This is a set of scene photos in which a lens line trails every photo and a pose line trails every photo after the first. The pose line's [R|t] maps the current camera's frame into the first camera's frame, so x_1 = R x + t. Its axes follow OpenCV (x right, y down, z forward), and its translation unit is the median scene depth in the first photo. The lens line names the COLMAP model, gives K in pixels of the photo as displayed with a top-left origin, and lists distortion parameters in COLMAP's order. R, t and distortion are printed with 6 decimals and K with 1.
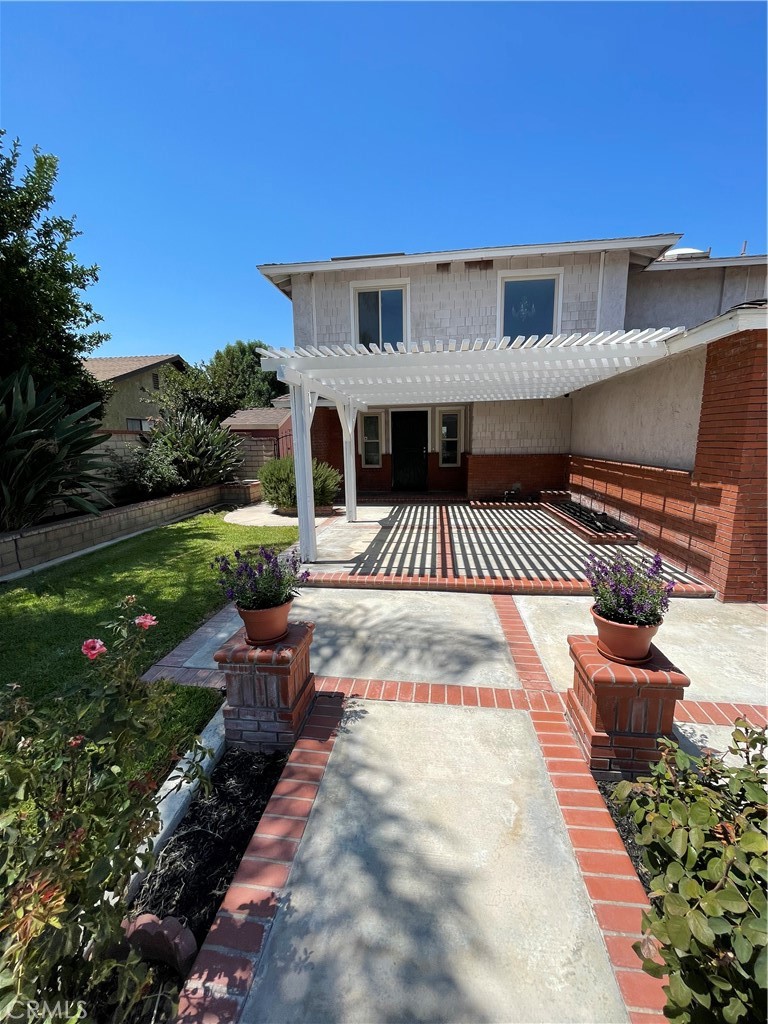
lens RADIAL K [[412.5, 0, 389.4], [0, 412.5, 513.8], [0, 0, 1]] dist [0.001115, -0.000047]
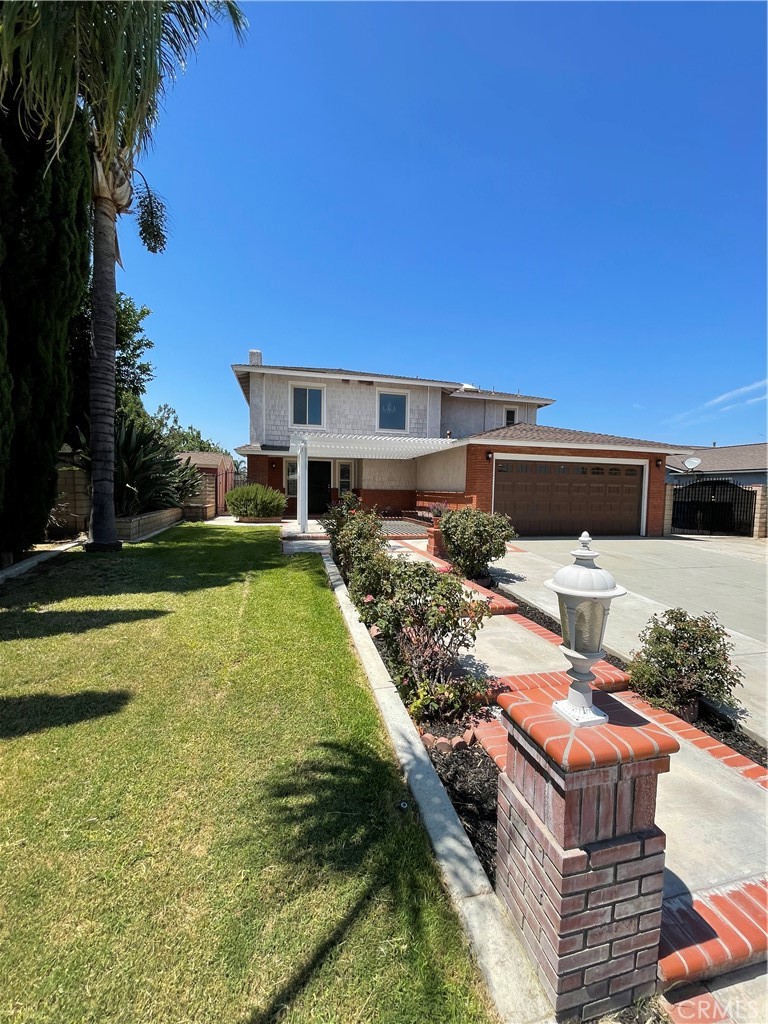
lens RADIAL K [[412.5, 0, 384.3], [0, 412.5, 515.2], [0, 0, 1]] dist [0.001115, -0.000047]
pose [[0.936293, 0.014249, 0.350930, -0.306841], [0.026961, 0.993312, -0.112267, 0.153216], [-0.350183, 0.114576, 0.929647, -0.579321]]
